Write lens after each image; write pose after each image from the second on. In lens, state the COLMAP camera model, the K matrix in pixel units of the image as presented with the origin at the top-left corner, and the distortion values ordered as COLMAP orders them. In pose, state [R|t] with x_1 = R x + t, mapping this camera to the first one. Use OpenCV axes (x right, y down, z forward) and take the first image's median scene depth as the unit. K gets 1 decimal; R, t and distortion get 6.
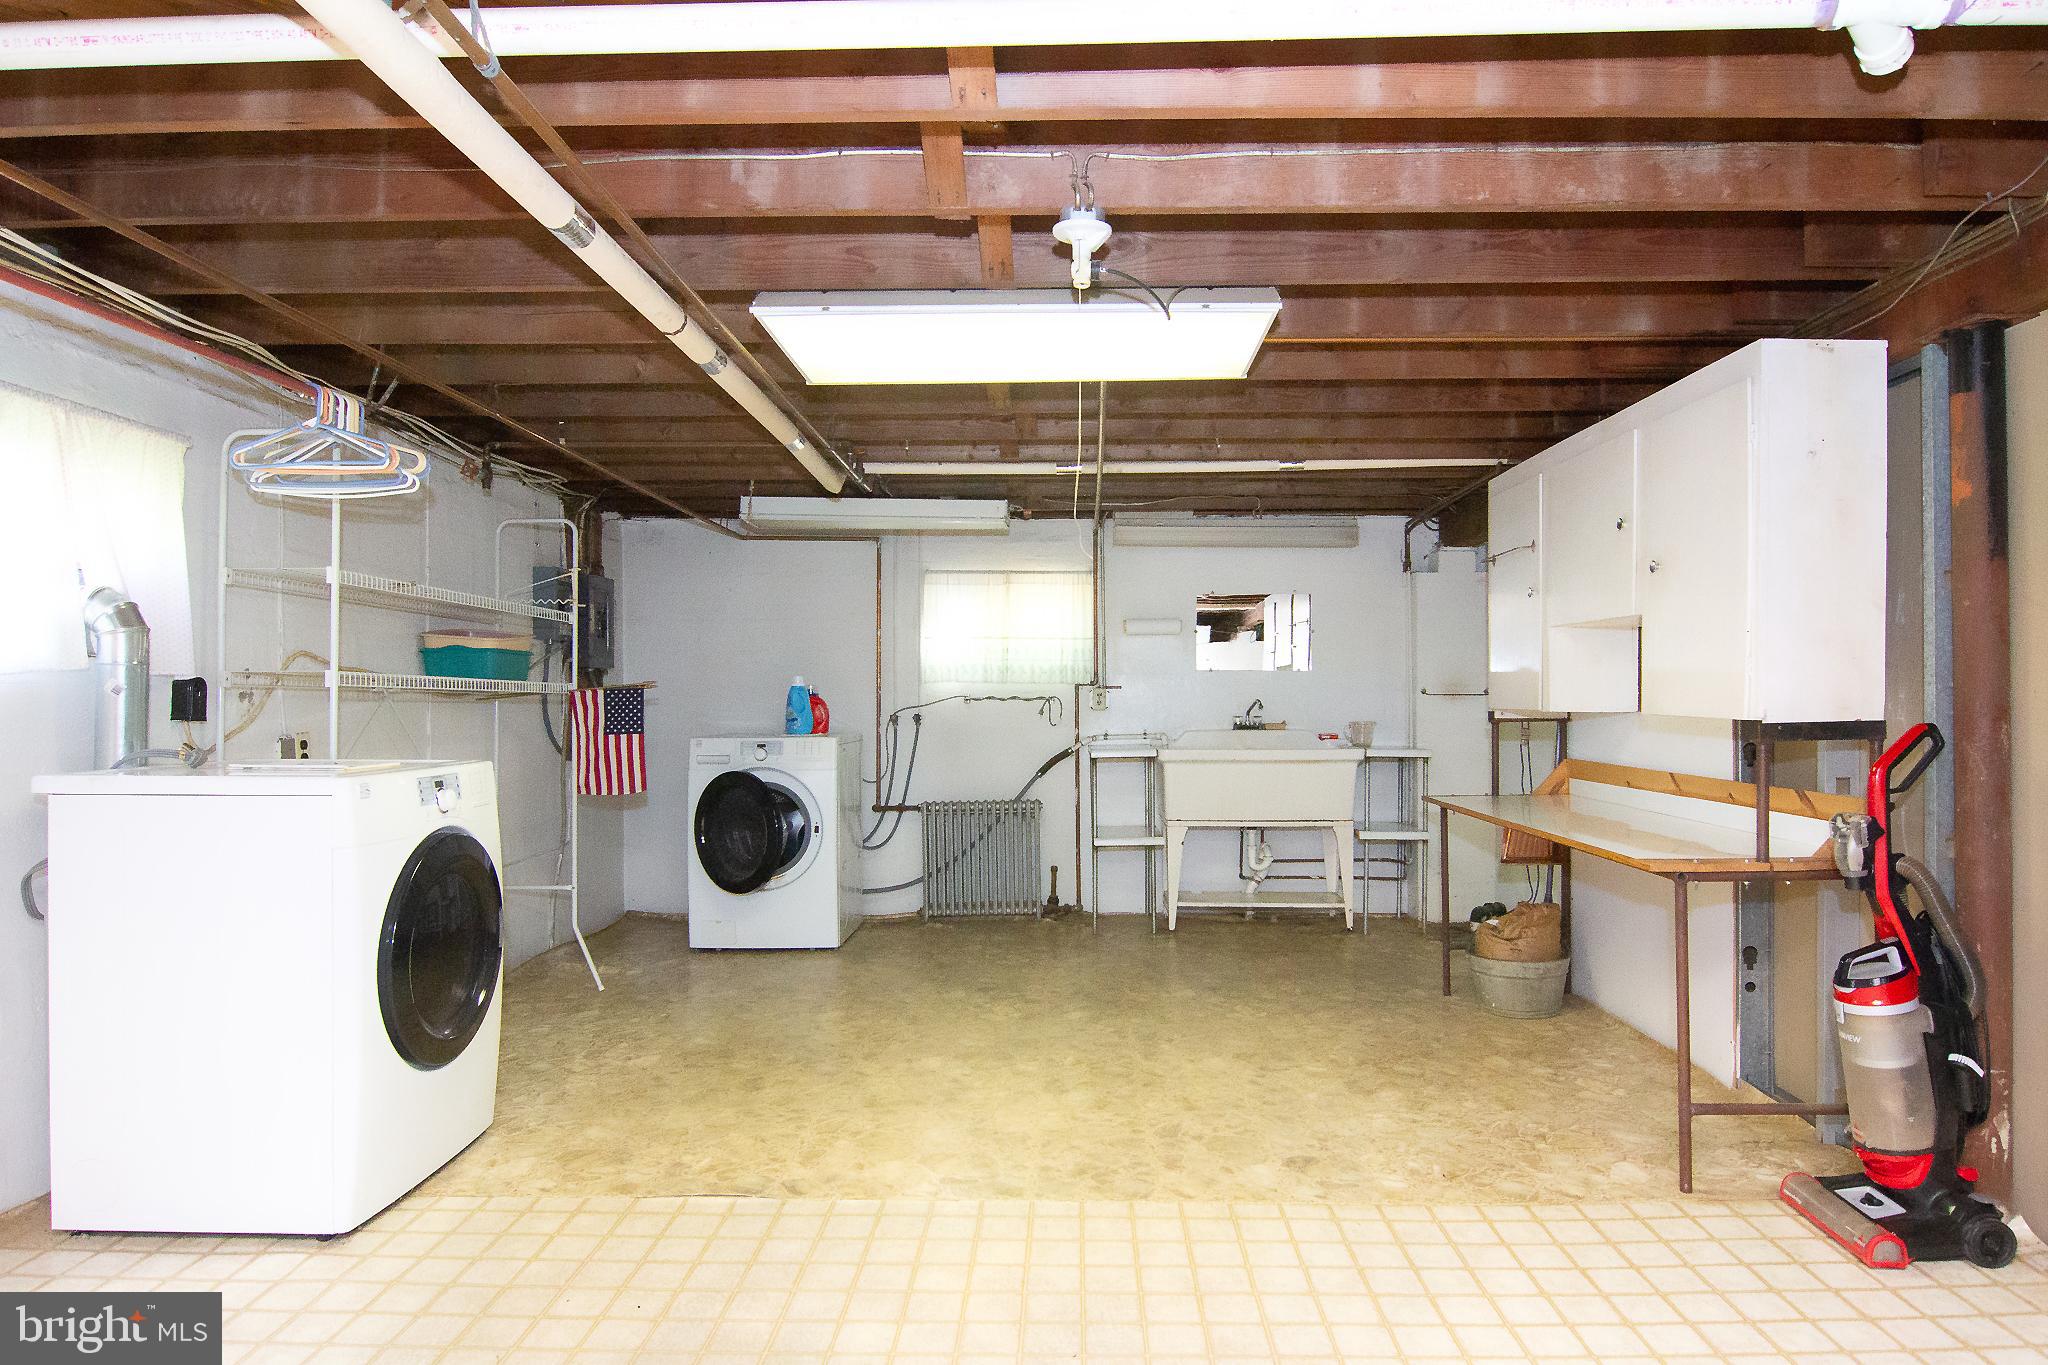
lens RADIAL K [[1160.8, 0, 1022.6], [0, 1160.8, 688.9], [0, 0, 1]] dist [-0.006880, -0.009039]
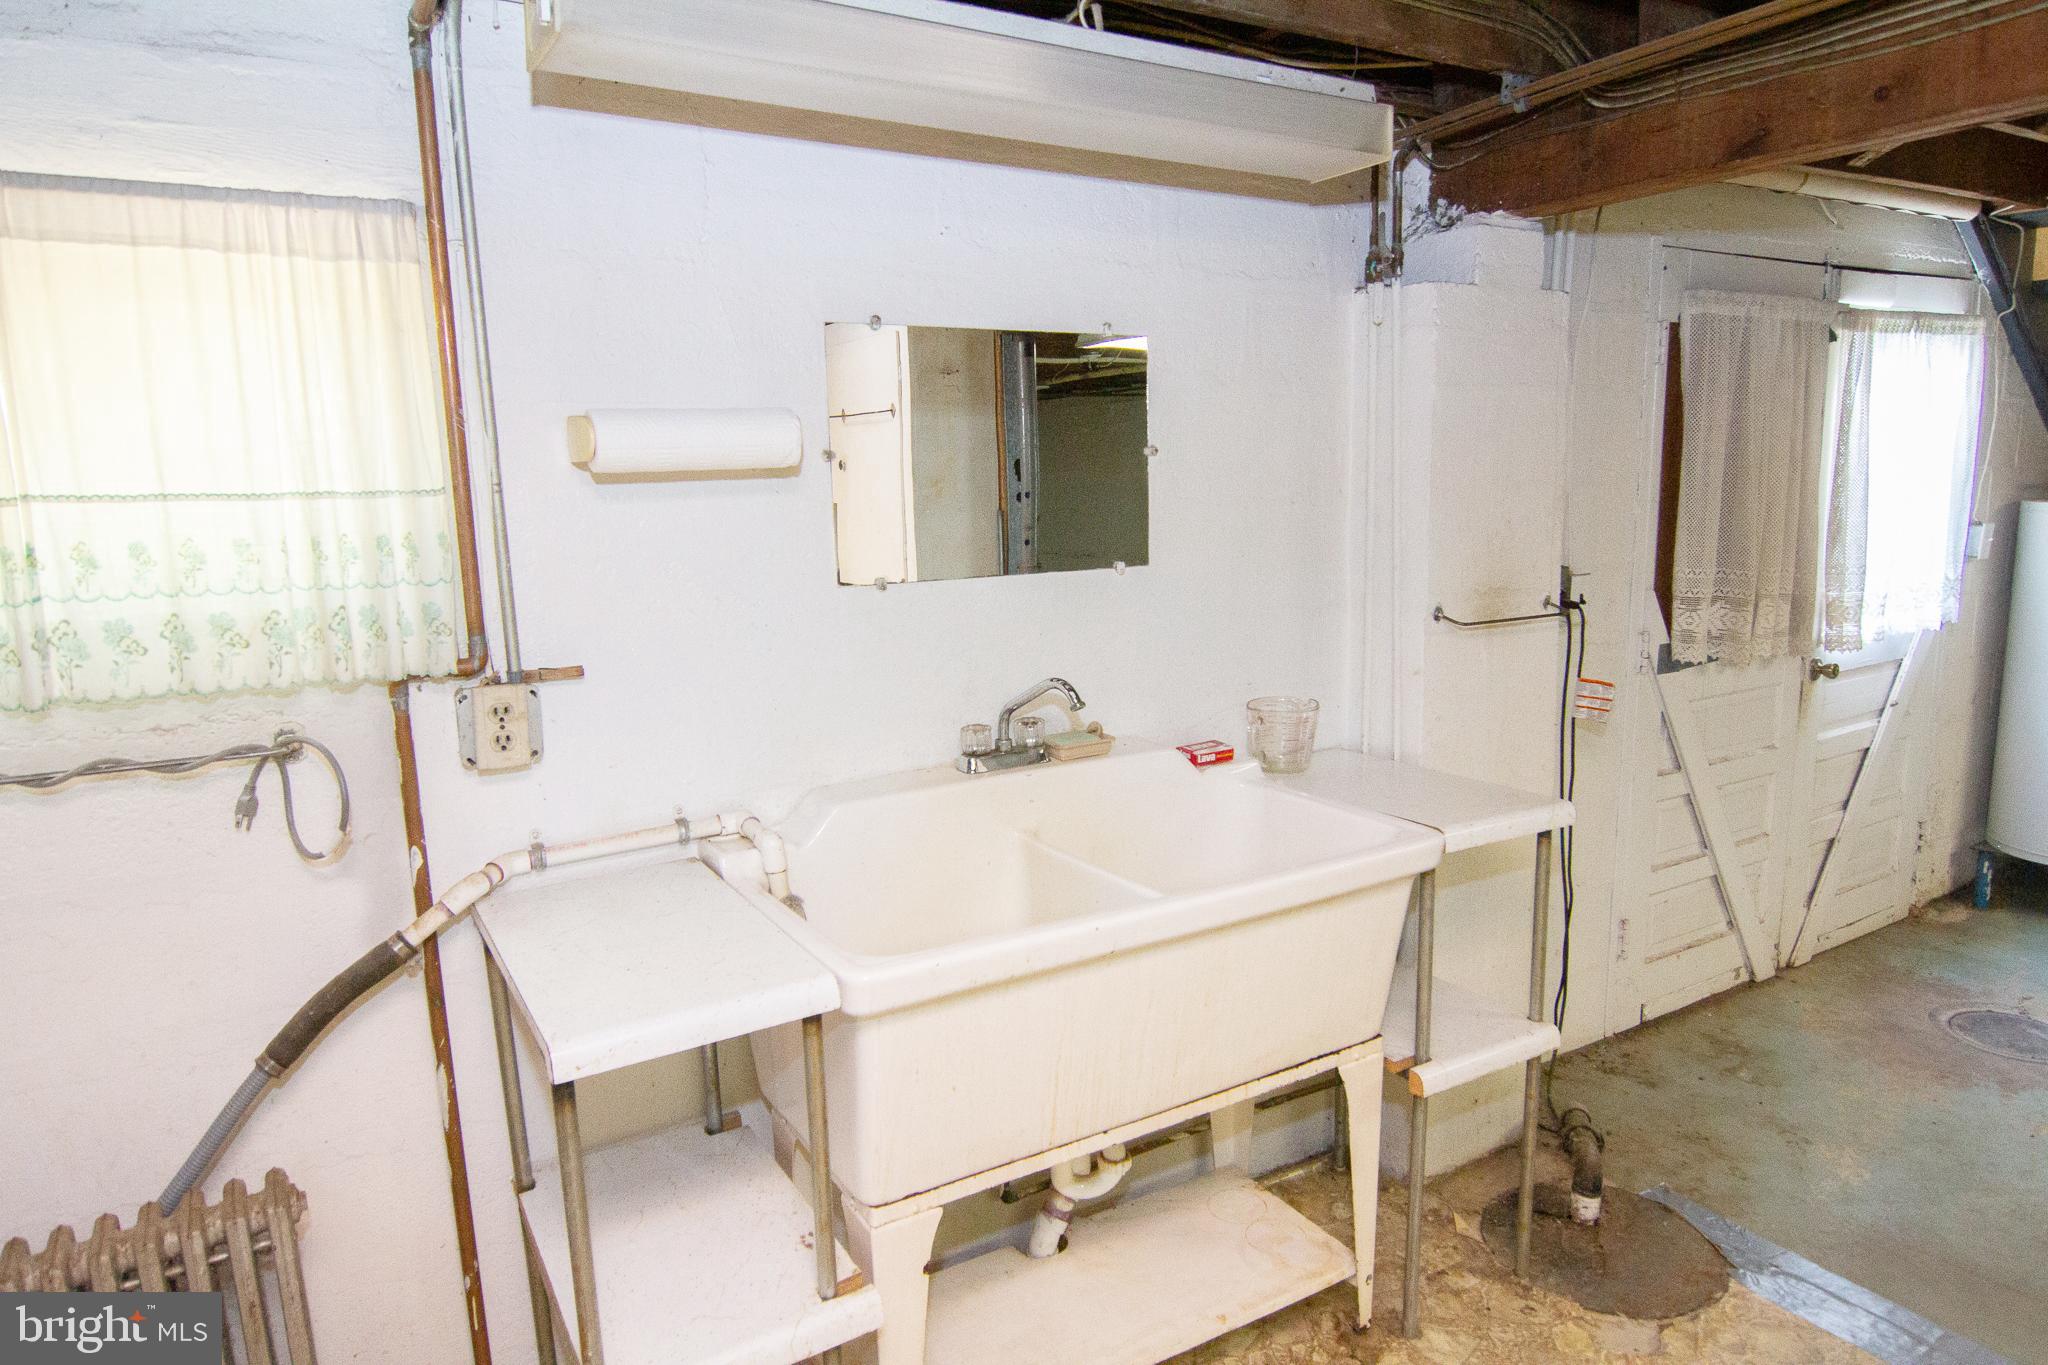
lens RADIAL K [[1249.5, 0, 1020.8], [0, 1249.5, 689.0], [0, 0, 1]] dist [-0.047902, -0.000875]
pose [[0.858747, -0.105104, 0.501504, 0.029127], [0.014694, 0.983386, 0.180934, -0.046832], [-0.512189, -0.148007, 0.846024, 0.715945]]
